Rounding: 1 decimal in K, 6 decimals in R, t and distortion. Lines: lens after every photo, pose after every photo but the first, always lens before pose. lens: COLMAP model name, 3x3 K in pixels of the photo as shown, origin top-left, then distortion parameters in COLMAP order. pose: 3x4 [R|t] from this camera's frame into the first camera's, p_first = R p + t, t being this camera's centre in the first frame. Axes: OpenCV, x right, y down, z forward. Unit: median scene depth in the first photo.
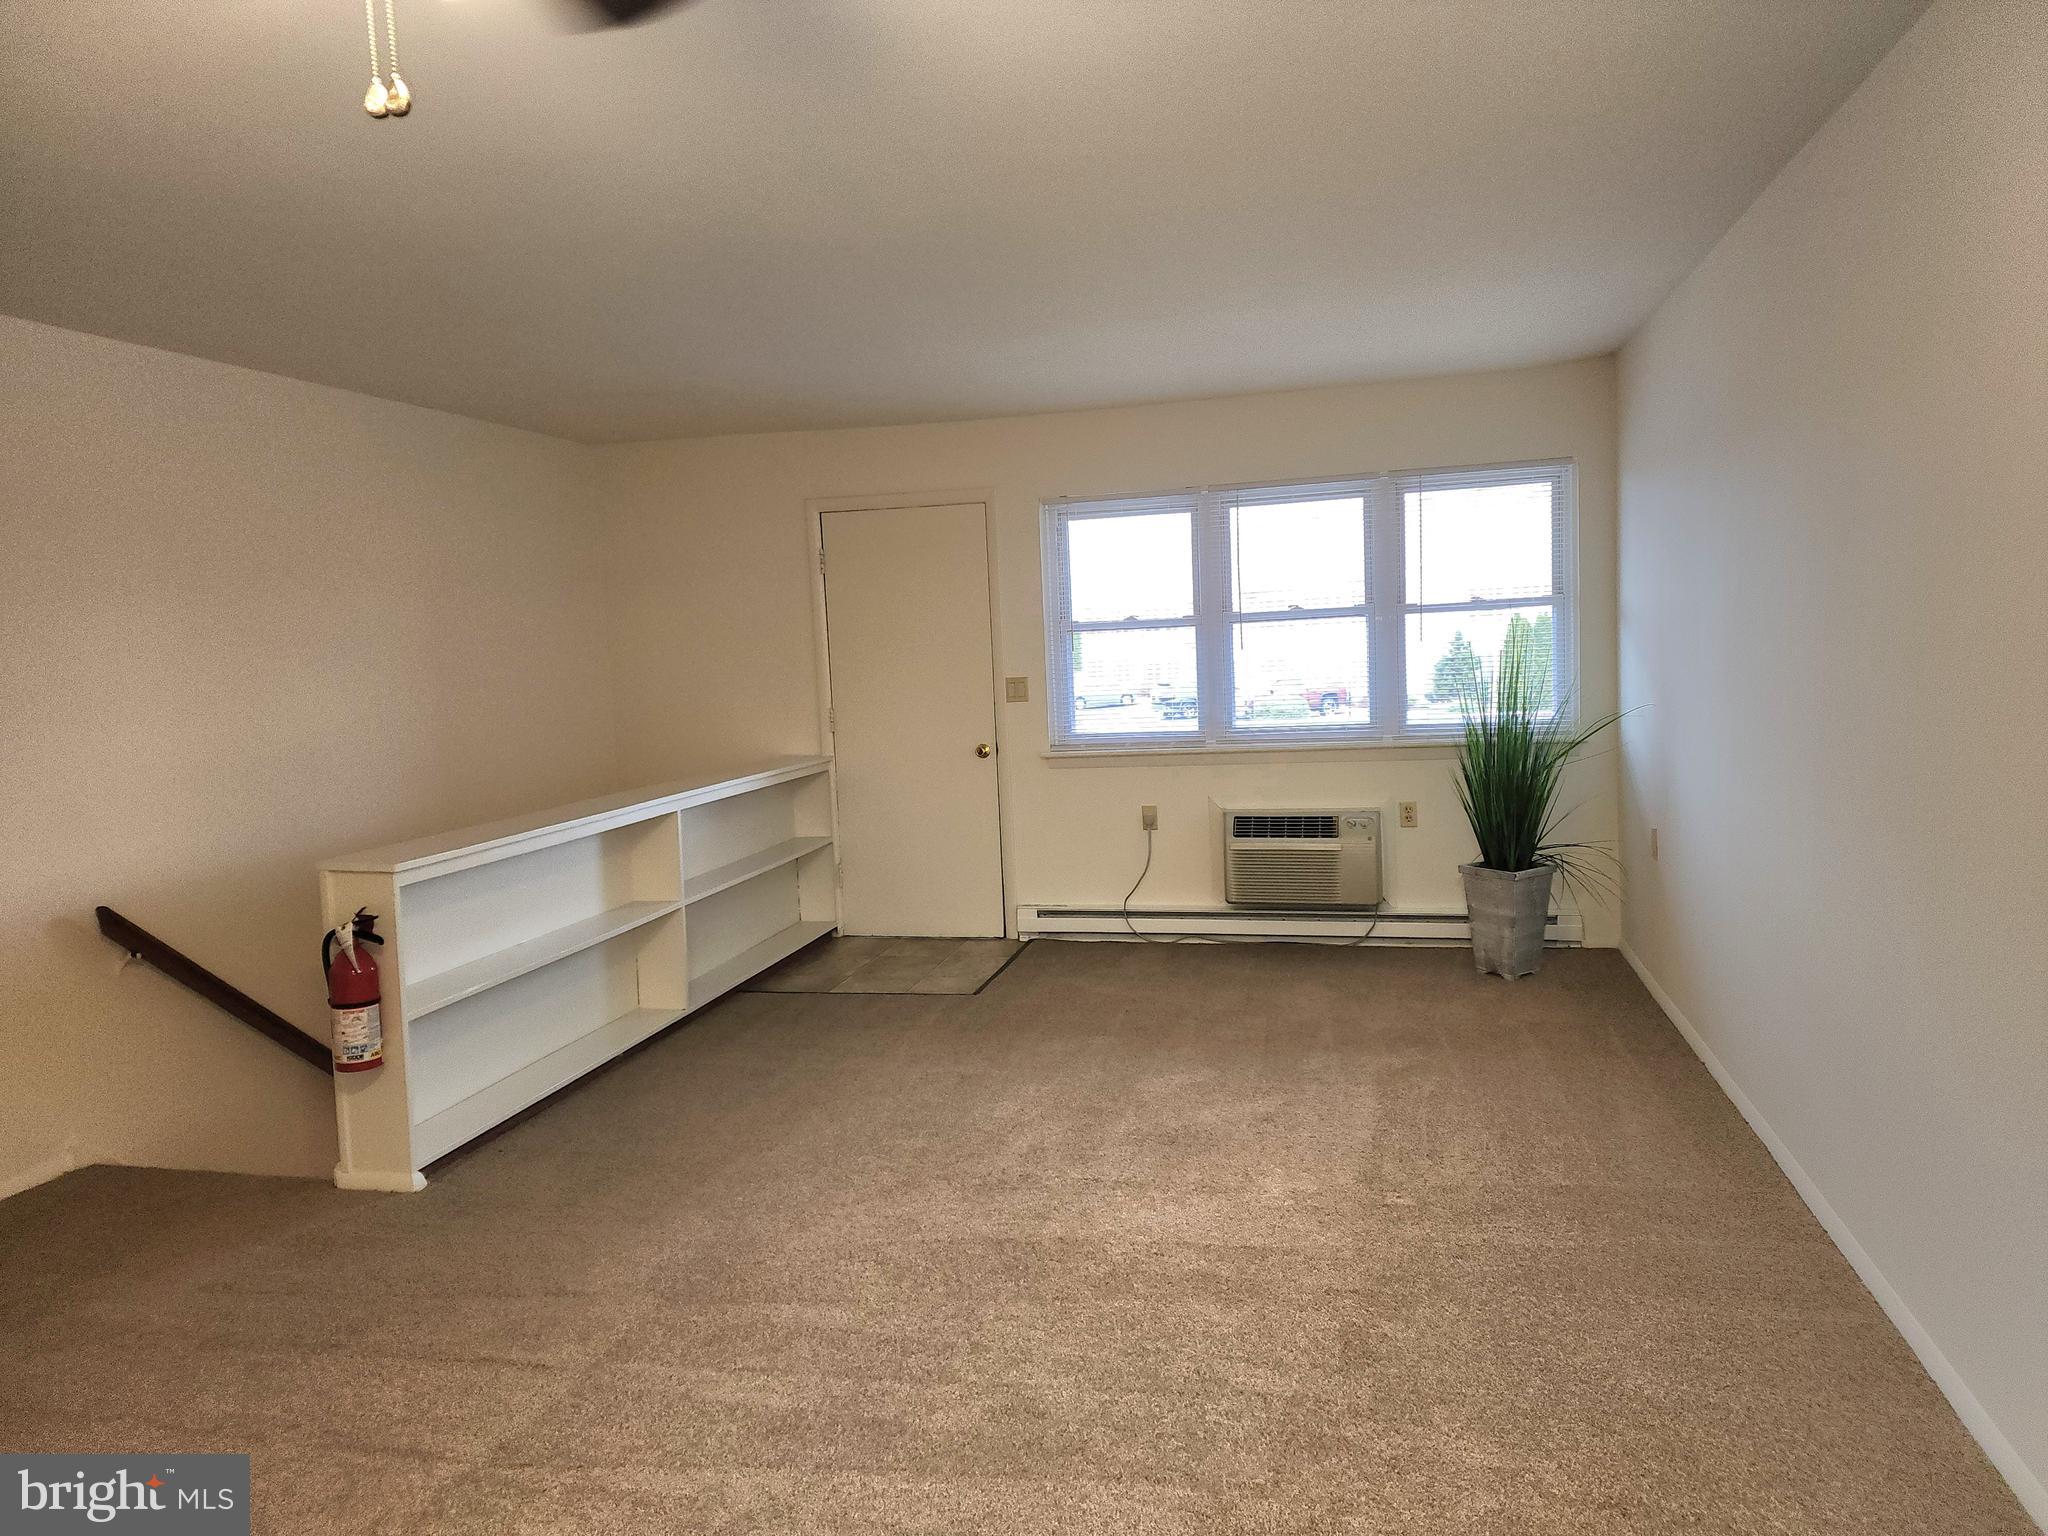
lens RADIAL K [[1387.6, 0, 981.9], [0, 1387.6, 737.0], [0, 0, 1]] dist [0.033197, -0.041033]
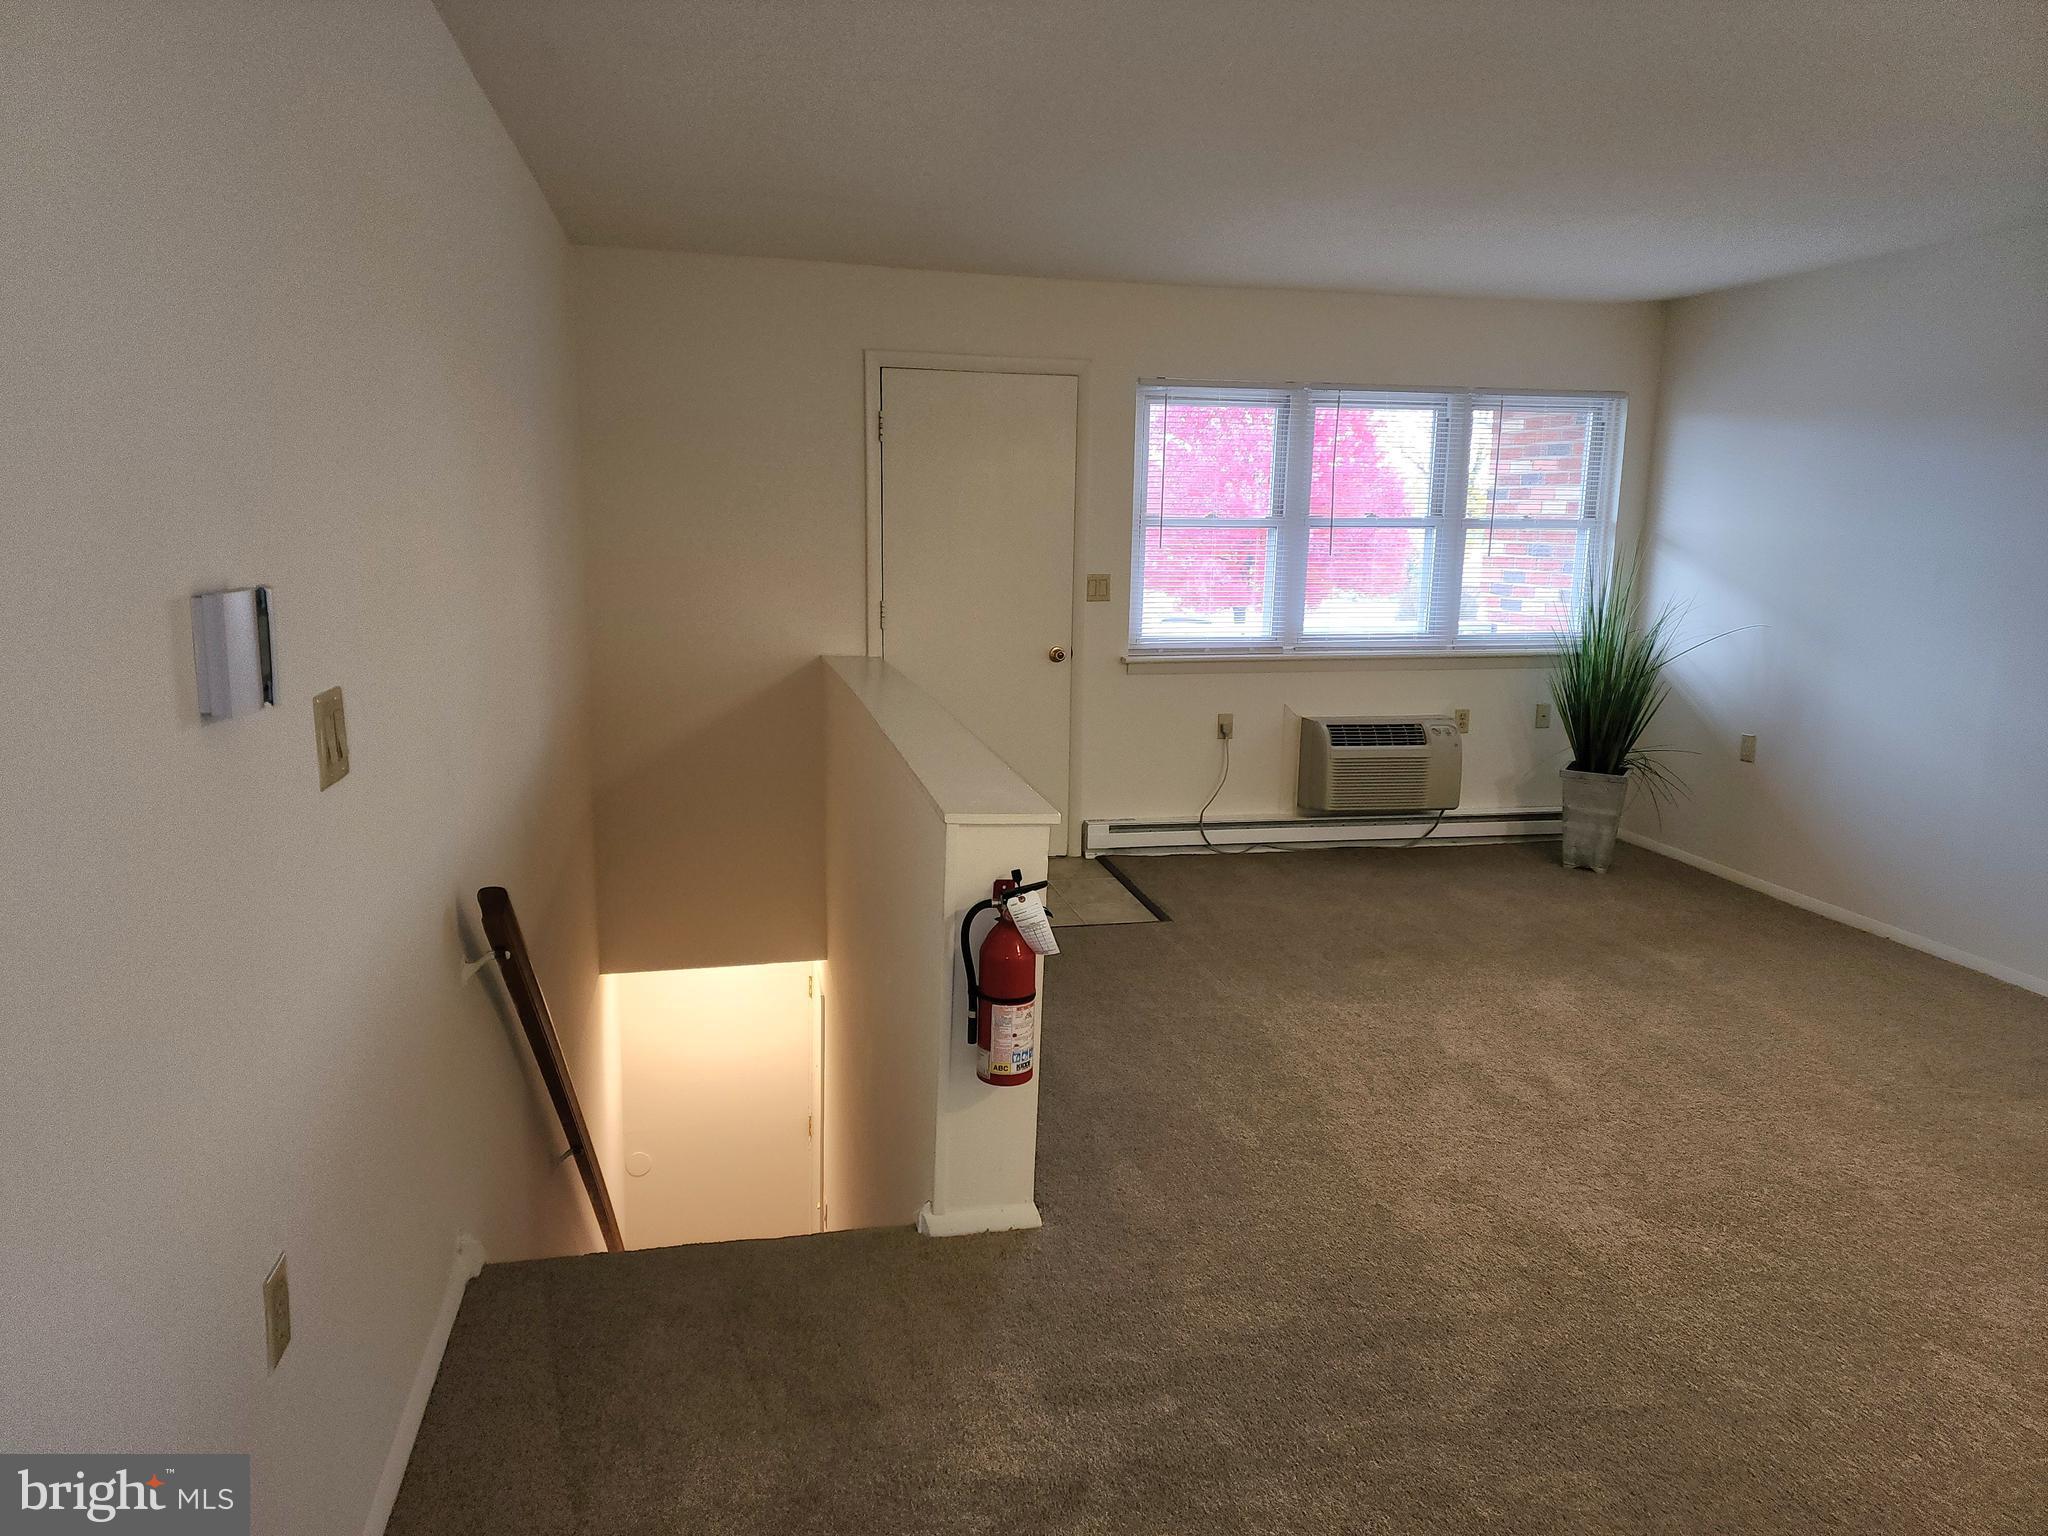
lens RADIAL K [[1387.6, 0, 1014.7], [0, 1387.6, 761.7], [0, 0, 1]] dist [0.033197, -0.041033]
pose [[0.895579, -0.019349, 0.444481, -0.453192], [-0.021475, 0.996009, 0.086628, 0.002215], [-0.444384, -0.087128, 0.891590, 0.206085]]
